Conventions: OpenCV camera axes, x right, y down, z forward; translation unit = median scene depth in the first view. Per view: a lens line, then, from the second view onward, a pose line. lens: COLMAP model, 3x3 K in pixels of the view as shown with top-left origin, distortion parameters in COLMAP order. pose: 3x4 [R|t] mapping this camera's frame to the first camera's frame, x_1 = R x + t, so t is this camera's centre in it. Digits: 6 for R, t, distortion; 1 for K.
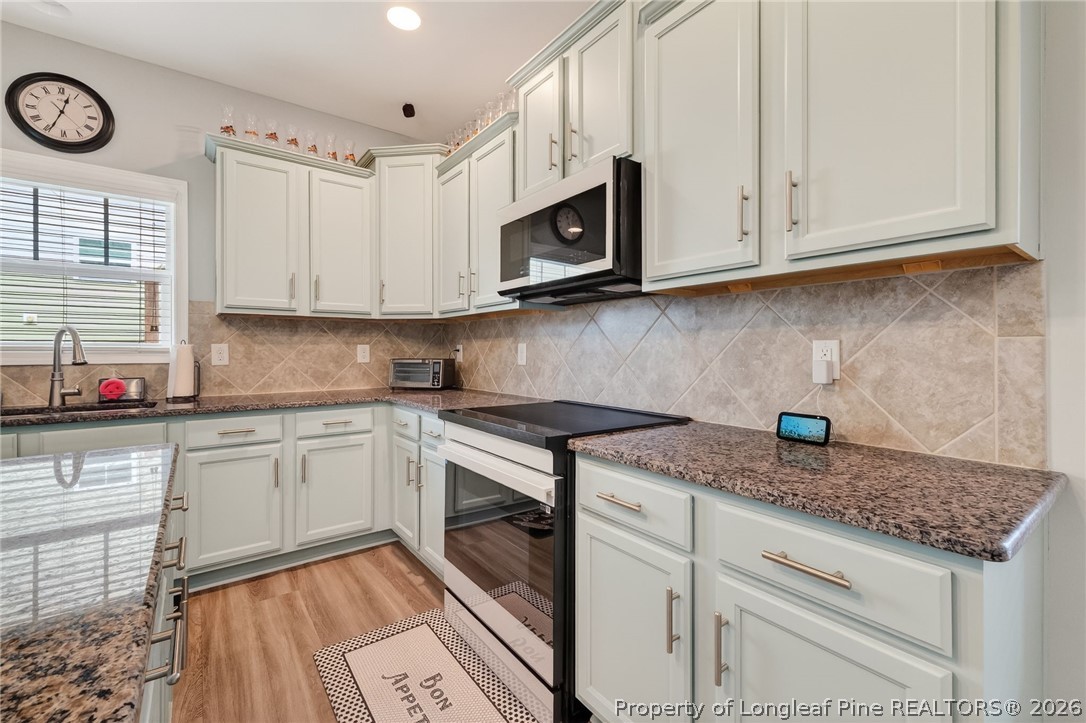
lens RADIAL K [[463.3, 0, 543.0], [0, 463.3, 344.5], [0, 0, 1]] dist [-0.001423, -0.000406]
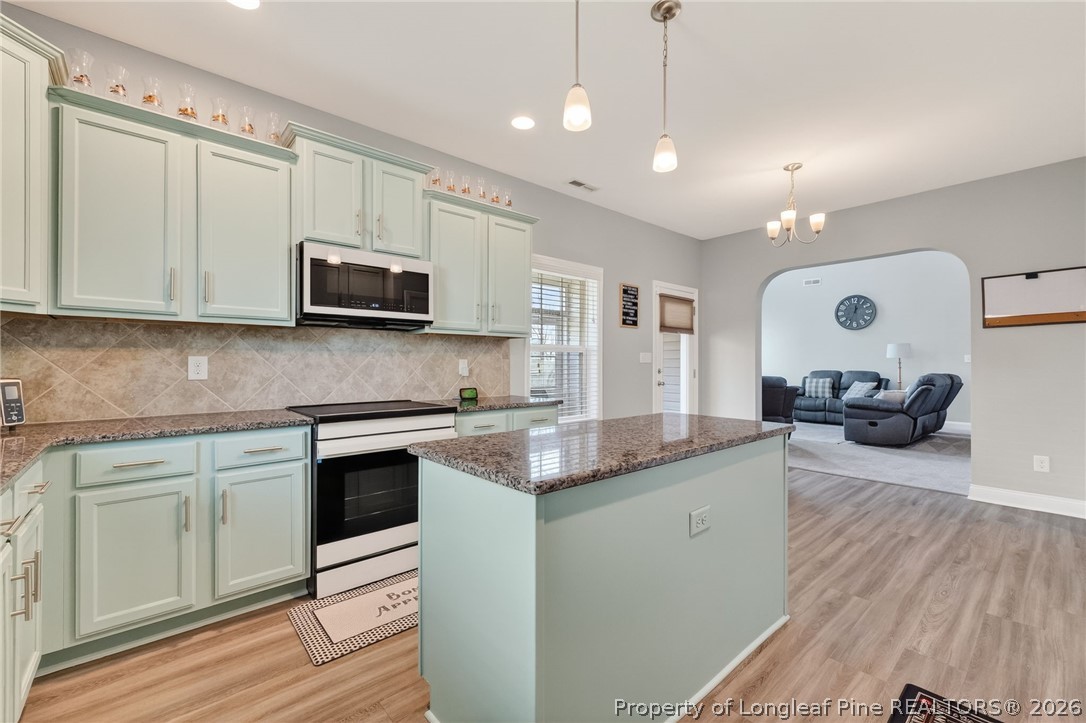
lens RADIAL K [[464.3, 0, 543.0], [0, 464.3, 361.5], [0, 0, 1]] dist [0.019977, 0.000024]
pose [[-0.071156, -0.008427, 0.997430, -0.871043], [-0.020401, 0.999767, 0.006991, -0.010584], [-0.997257, -0.019851, -0.071312, 0.331729]]
